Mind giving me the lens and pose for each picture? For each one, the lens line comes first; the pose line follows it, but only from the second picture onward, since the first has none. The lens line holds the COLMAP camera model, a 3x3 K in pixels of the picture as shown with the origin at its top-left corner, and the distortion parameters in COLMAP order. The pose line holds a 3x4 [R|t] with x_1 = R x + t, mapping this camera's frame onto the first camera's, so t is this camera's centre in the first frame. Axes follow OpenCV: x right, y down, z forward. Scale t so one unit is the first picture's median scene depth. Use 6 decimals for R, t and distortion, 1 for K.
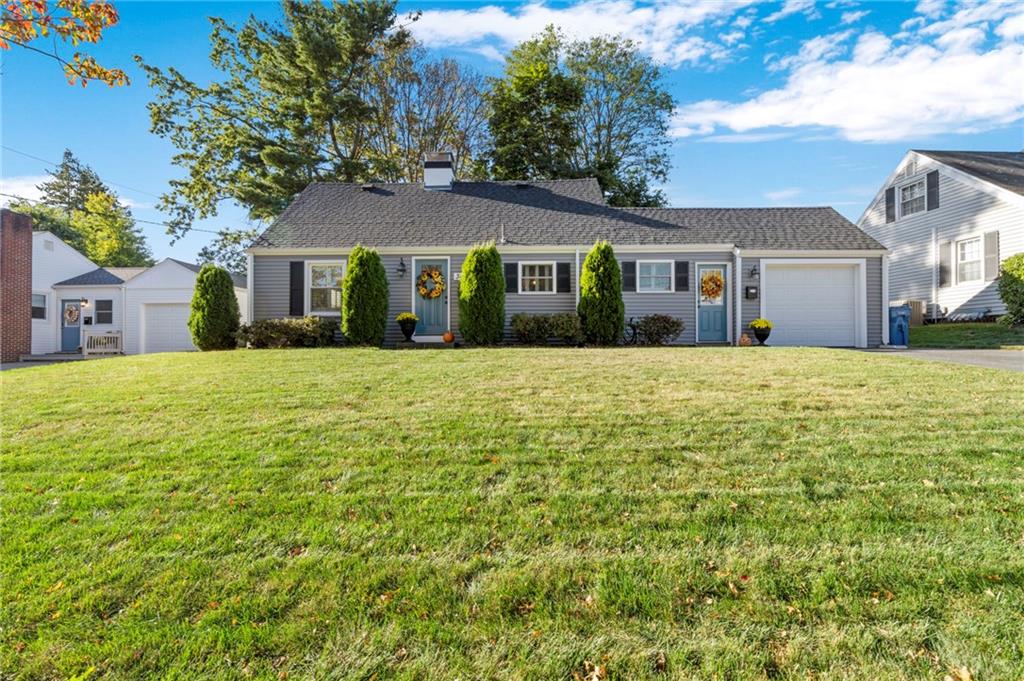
lens RADIAL K [[471.7, 0, 512.3], [0, 471.7, 329.5], [0, 0, 1]] dist [-0.000140, 0.000031]
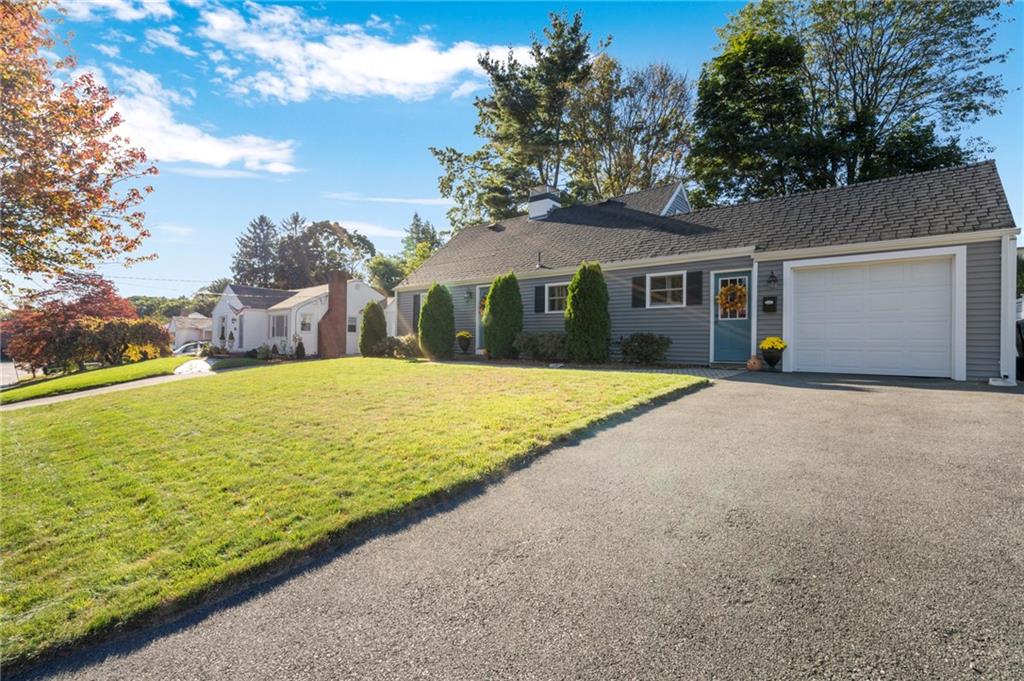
lens RADIAL K [[481.9, 0, 513.9], [0, 481.9, 334.6], [0, 0, 1]] dist [-0.000915, -0.000054]
pose [[0.759447, 0.002810, -0.650563, 0.694652], [0.005624, 0.999925, 0.010884, -0.037037], [0.650544, -0.011924, 0.759375, 0.083208]]
